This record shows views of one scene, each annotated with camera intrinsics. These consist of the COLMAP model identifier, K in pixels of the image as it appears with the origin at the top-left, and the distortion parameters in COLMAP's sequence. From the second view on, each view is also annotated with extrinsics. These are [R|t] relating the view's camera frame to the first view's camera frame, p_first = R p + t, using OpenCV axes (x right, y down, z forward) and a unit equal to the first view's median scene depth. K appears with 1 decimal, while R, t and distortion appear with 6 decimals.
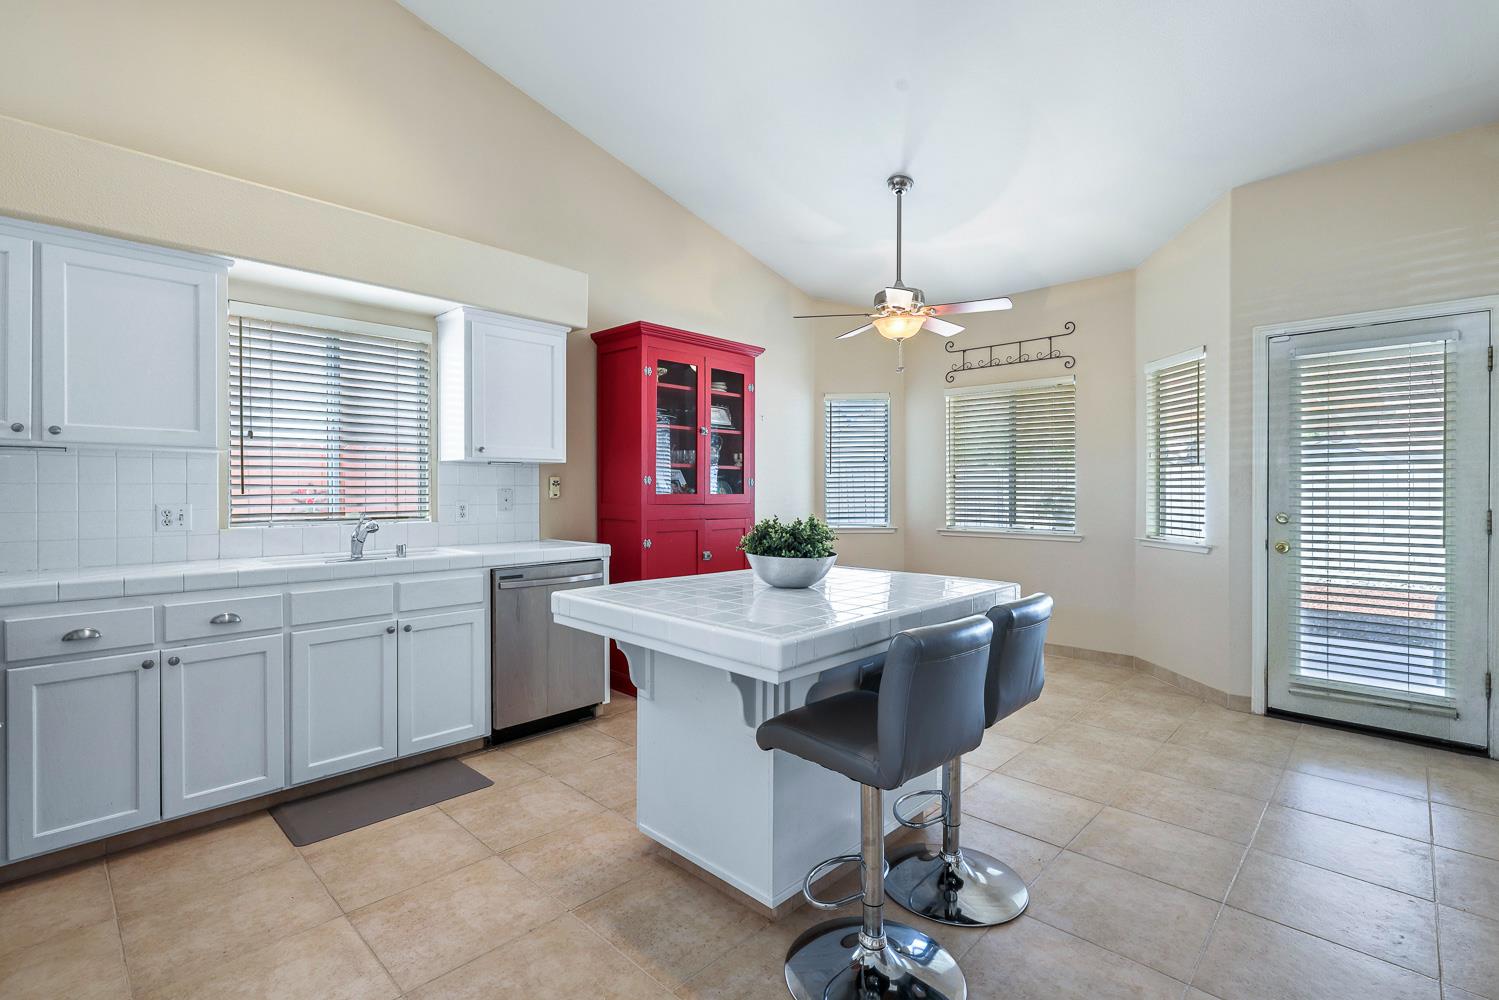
lens RADIAL K [[694.3, 0, 755.8], [0, 694.3, 492.2], [0, 0, 1]] dist [0.002530, 0.000169]
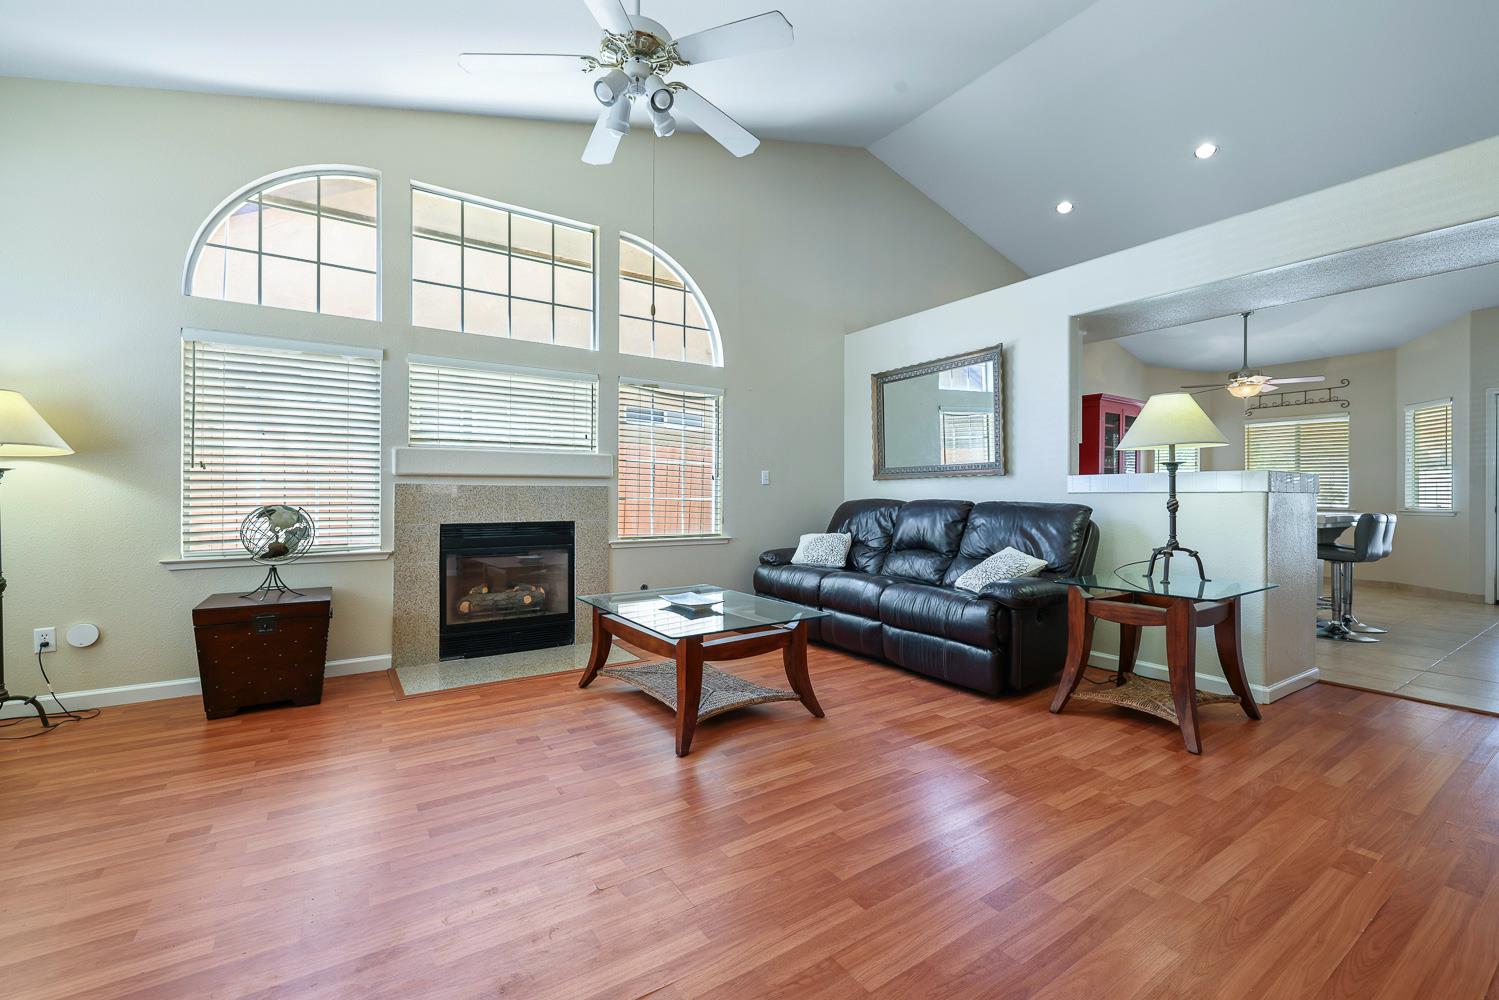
lens RADIAL K [[638.1, 0, 748.6], [0, 638.1, 493.7], [0, 0, 1]] dist [-0.000120, 0.000219]
pose [[0.974917, 0.005440, -0.222502, -0.828007], [-0.007060, 0.999954, -0.006484, 0.061561], [0.222457, 0.007892, 0.974911, -1.100498]]
